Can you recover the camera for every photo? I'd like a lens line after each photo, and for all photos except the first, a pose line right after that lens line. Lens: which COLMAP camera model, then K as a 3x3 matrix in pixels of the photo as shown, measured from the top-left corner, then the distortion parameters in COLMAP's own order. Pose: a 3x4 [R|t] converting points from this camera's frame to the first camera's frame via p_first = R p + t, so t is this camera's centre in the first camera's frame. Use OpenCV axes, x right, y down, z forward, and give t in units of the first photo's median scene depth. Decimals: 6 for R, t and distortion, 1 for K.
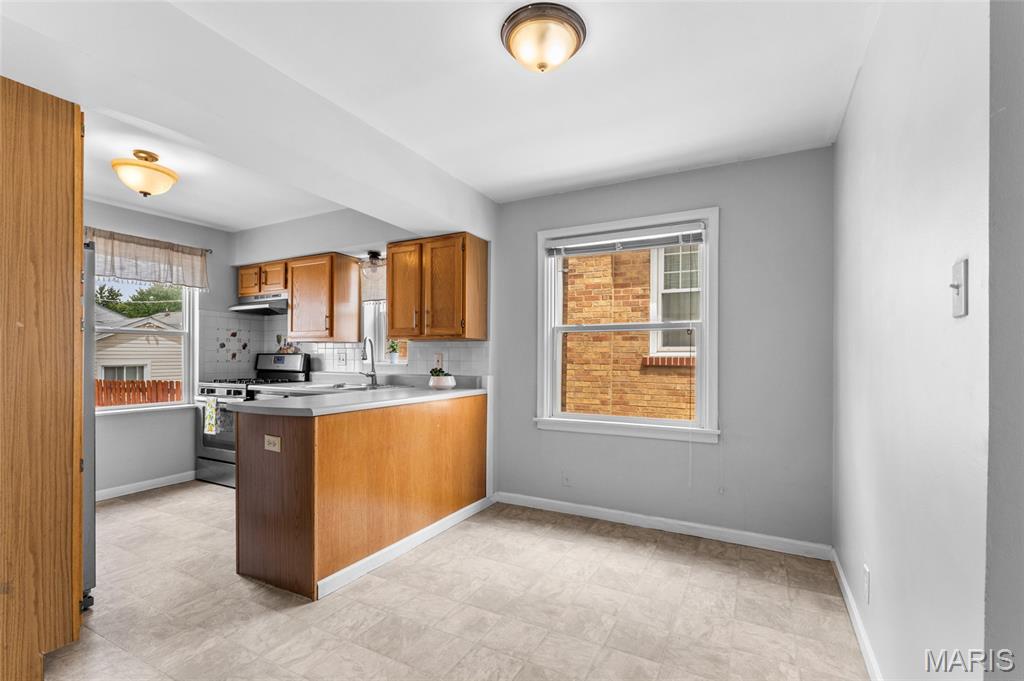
lens RADIAL K [[459.6, 0, 512.5], [0, 459.6, 349.8], [0, 0, 1]] dist [0.005342, 0.000593]
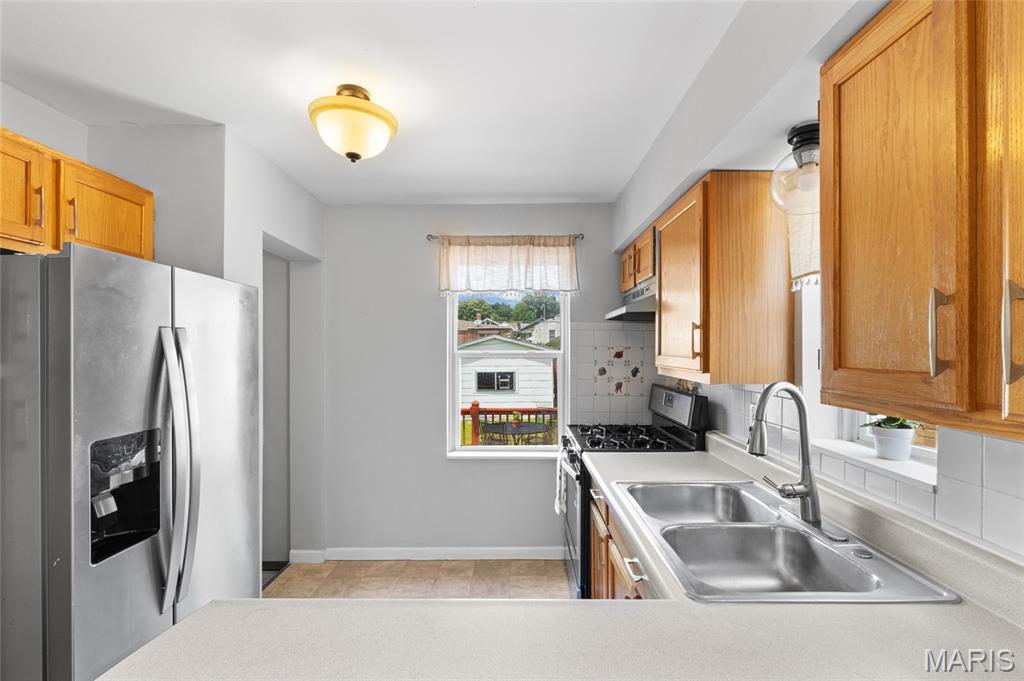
lens RADIAL K [[459.6, 0, 509.7], [0, 459.6, 344.9], [0, 0, 1]] dist [0.005342, 0.000593]
pose [[0.460111, -0.007121, -0.887833, -0.095075], [0.011251, 0.999934, -0.002189, -0.051942], [0.887790, -0.008982, 0.460161, 0.606461]]
